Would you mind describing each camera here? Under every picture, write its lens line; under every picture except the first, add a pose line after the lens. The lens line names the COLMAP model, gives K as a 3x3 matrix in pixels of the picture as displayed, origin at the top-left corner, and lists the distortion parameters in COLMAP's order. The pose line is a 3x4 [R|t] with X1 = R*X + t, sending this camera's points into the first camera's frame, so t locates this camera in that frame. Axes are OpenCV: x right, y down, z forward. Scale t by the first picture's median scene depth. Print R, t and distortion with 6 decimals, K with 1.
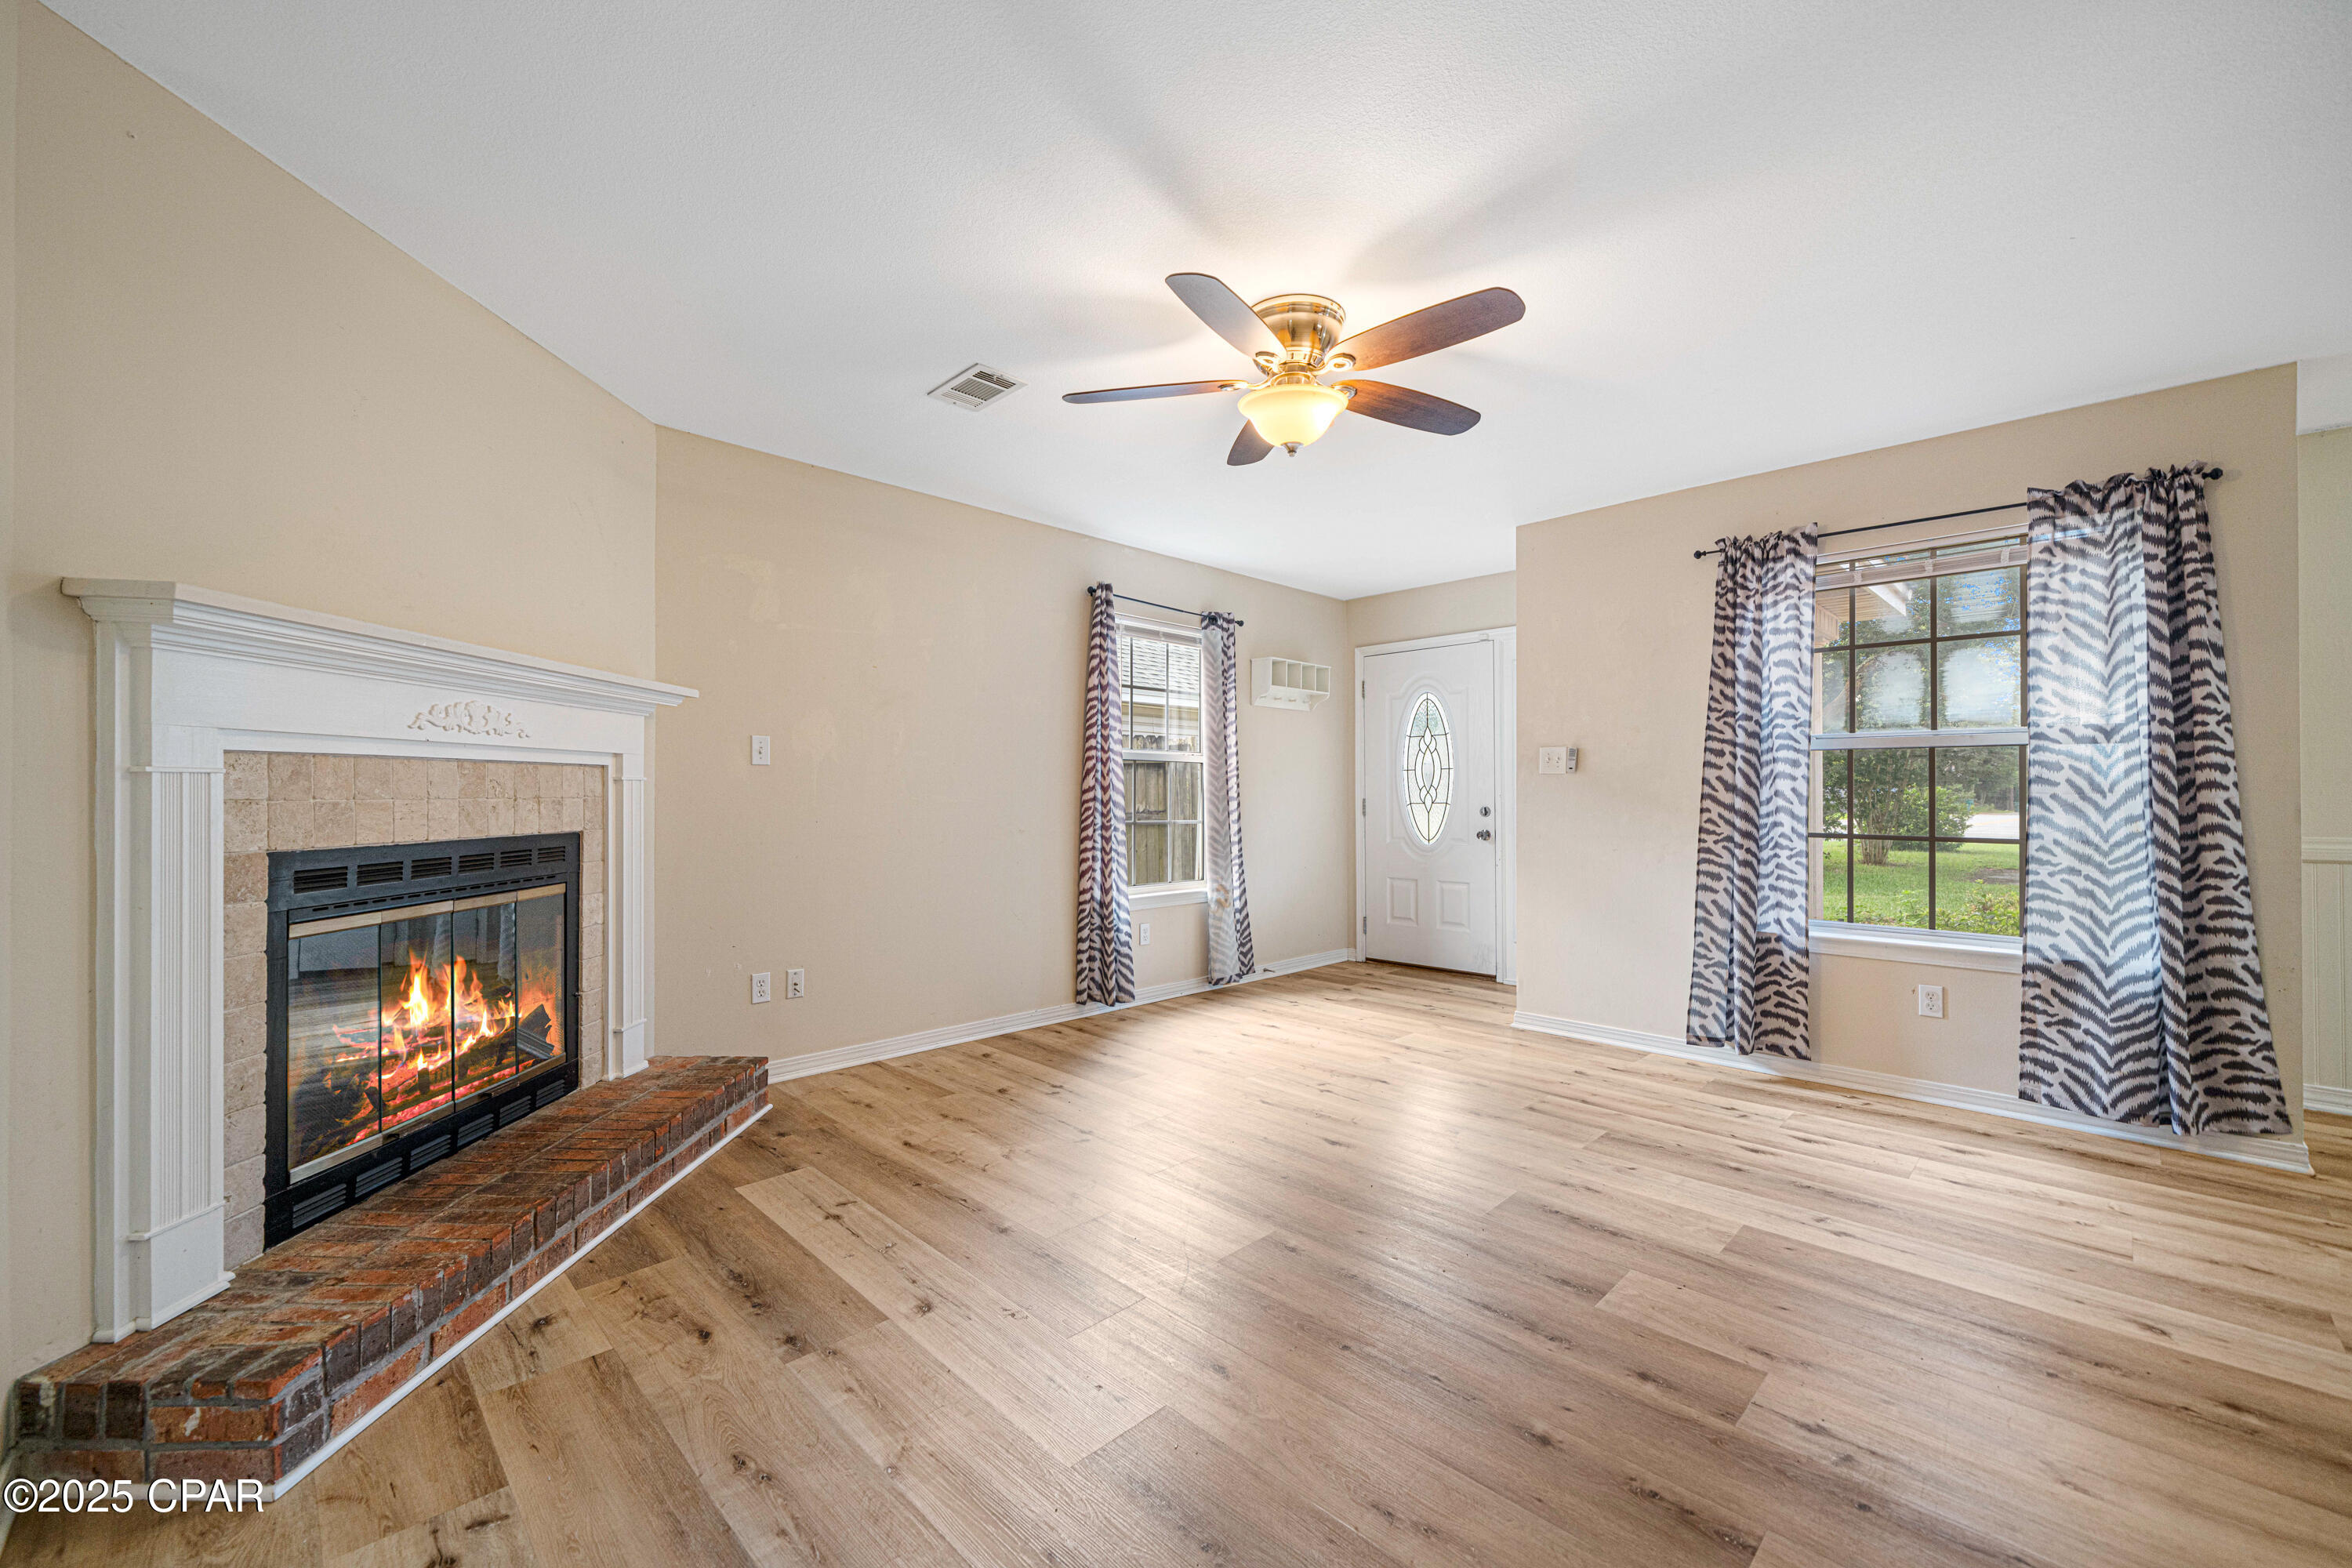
lens RADIAL K [[936.5, 0, 1176.0], [0, 936.5, 784.0], [0, 0, 1]] dist [-0.001851, -0.000346]
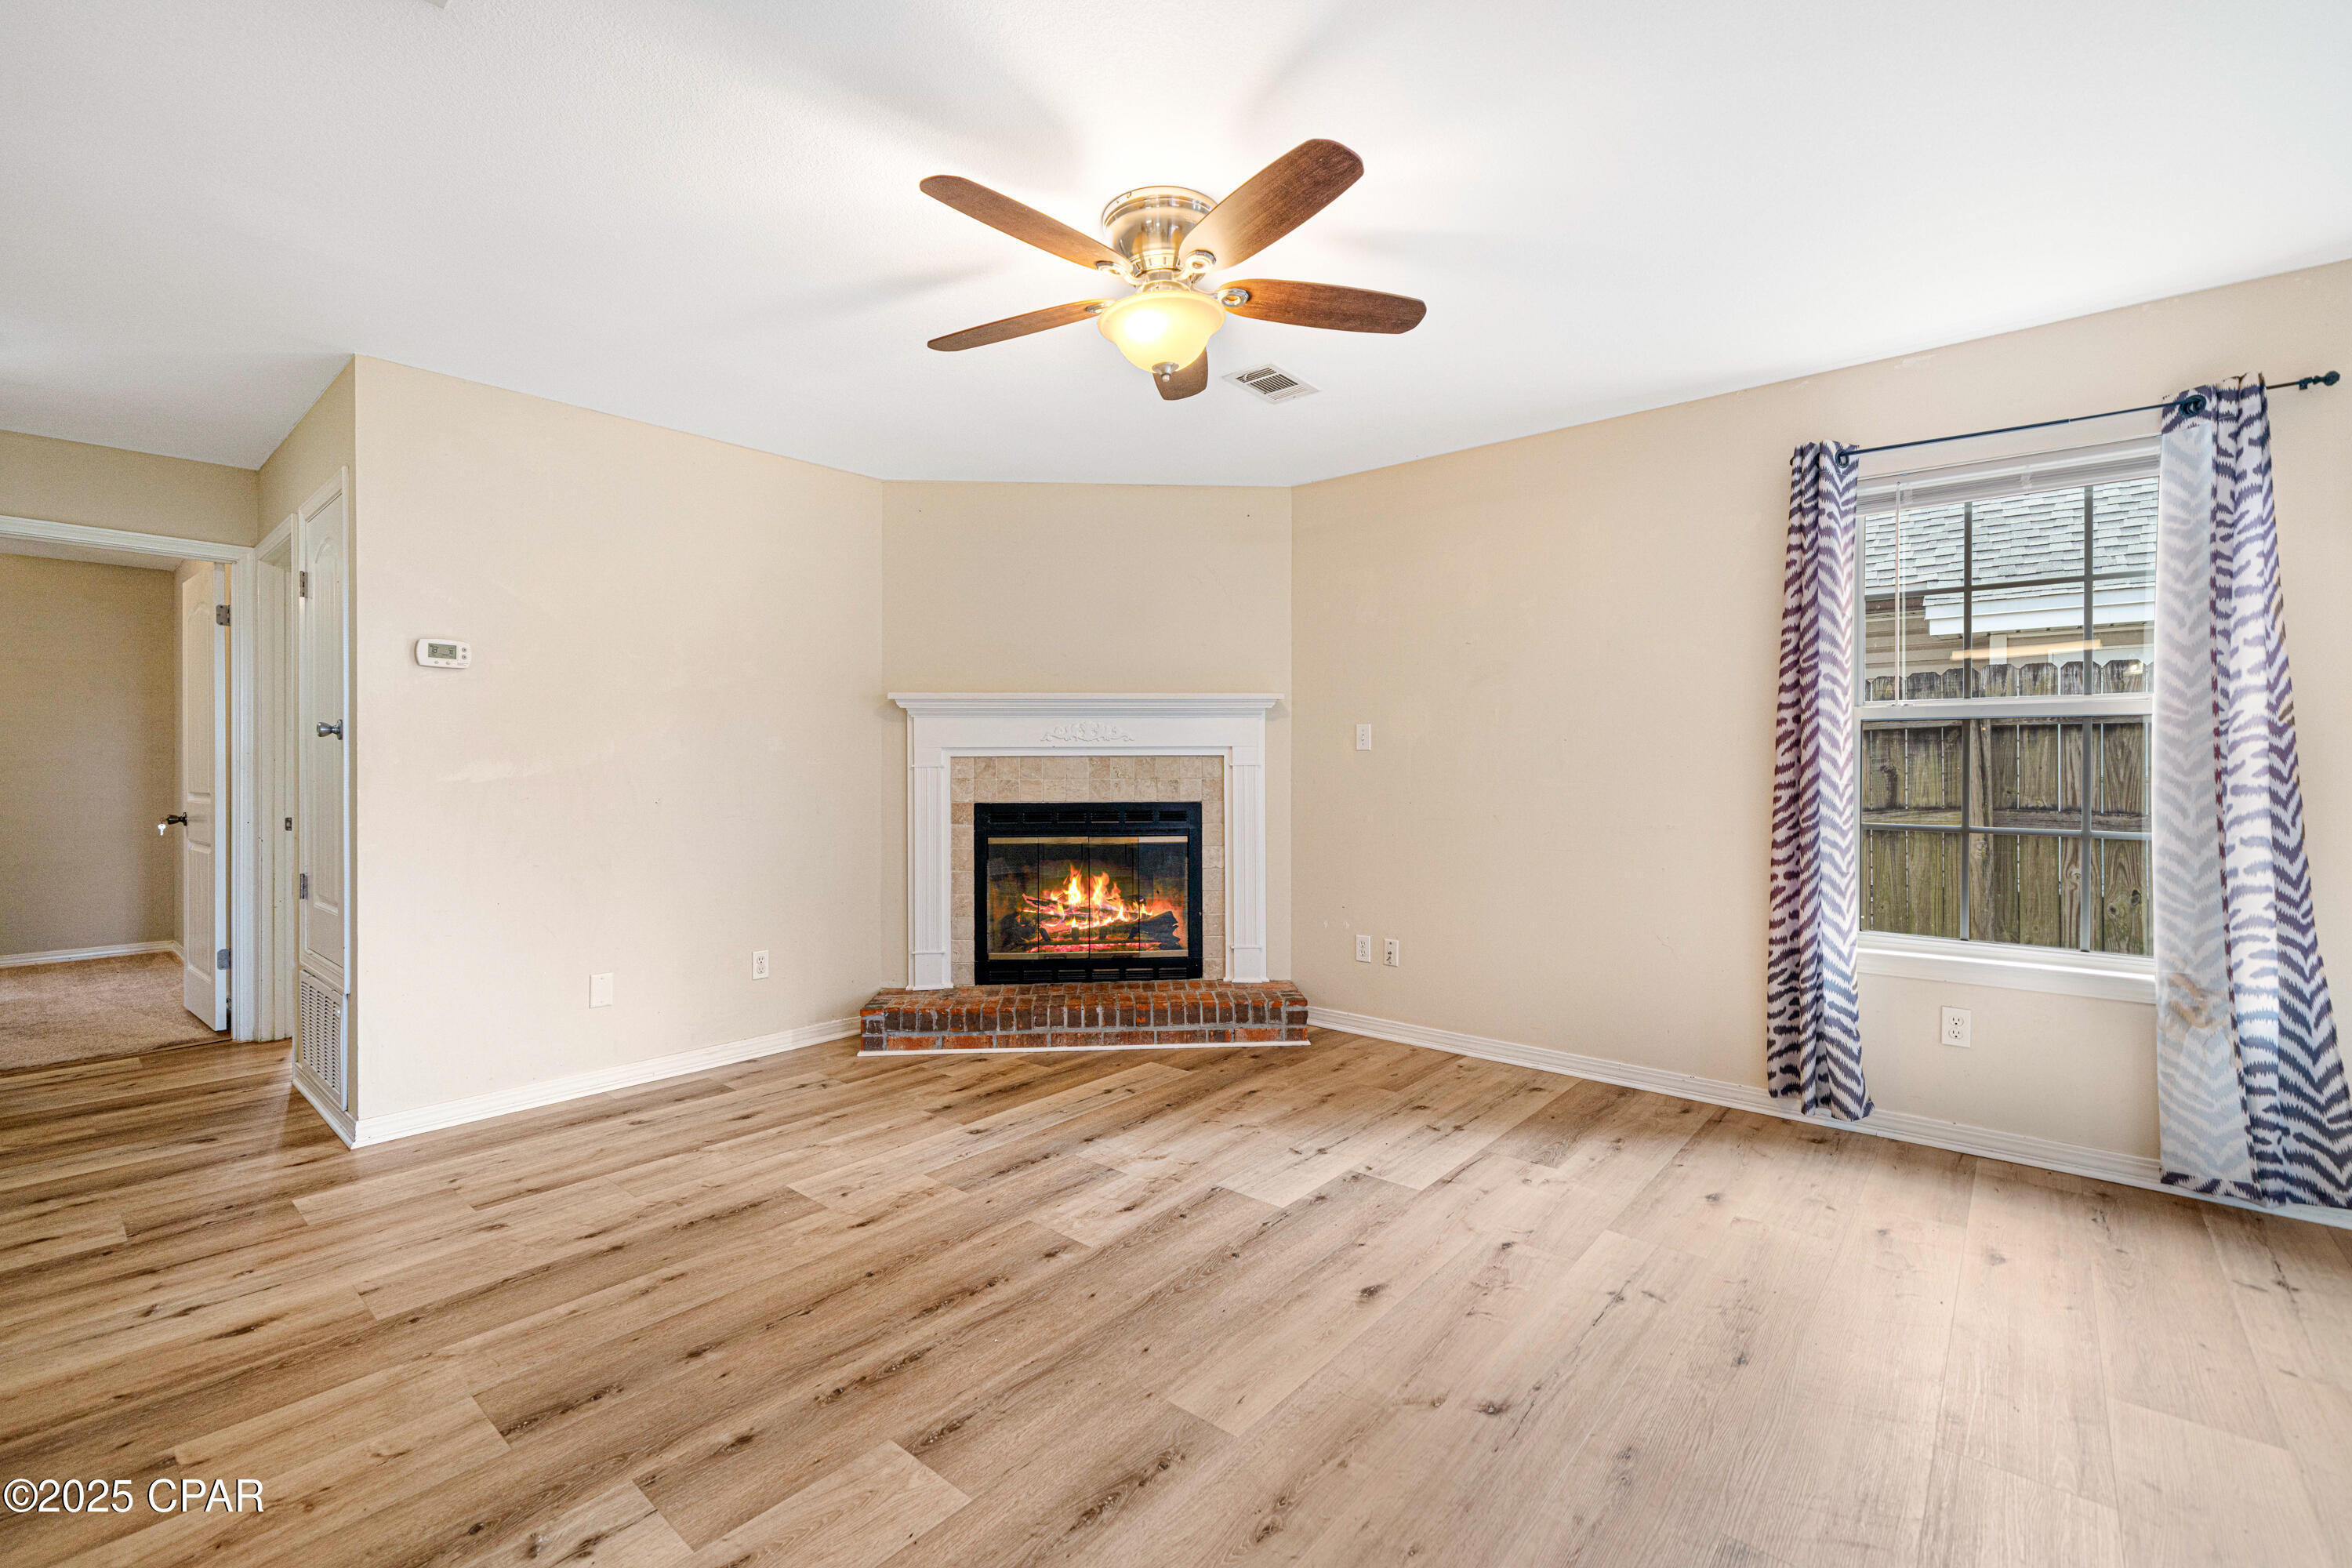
lens RADIAL K [[1006.7, 0, 1159.6], [0, 1006.7, 772.0], [0, 0, 1]] dist [0.000017, 0.000125]
pose [[0.074810, 0.001288, -0.997197, 0.913177], [0.010293, 0.999945, 0.002063, 0.001073], [0.997145, -0.010418, 0.074792, 0.818915]]
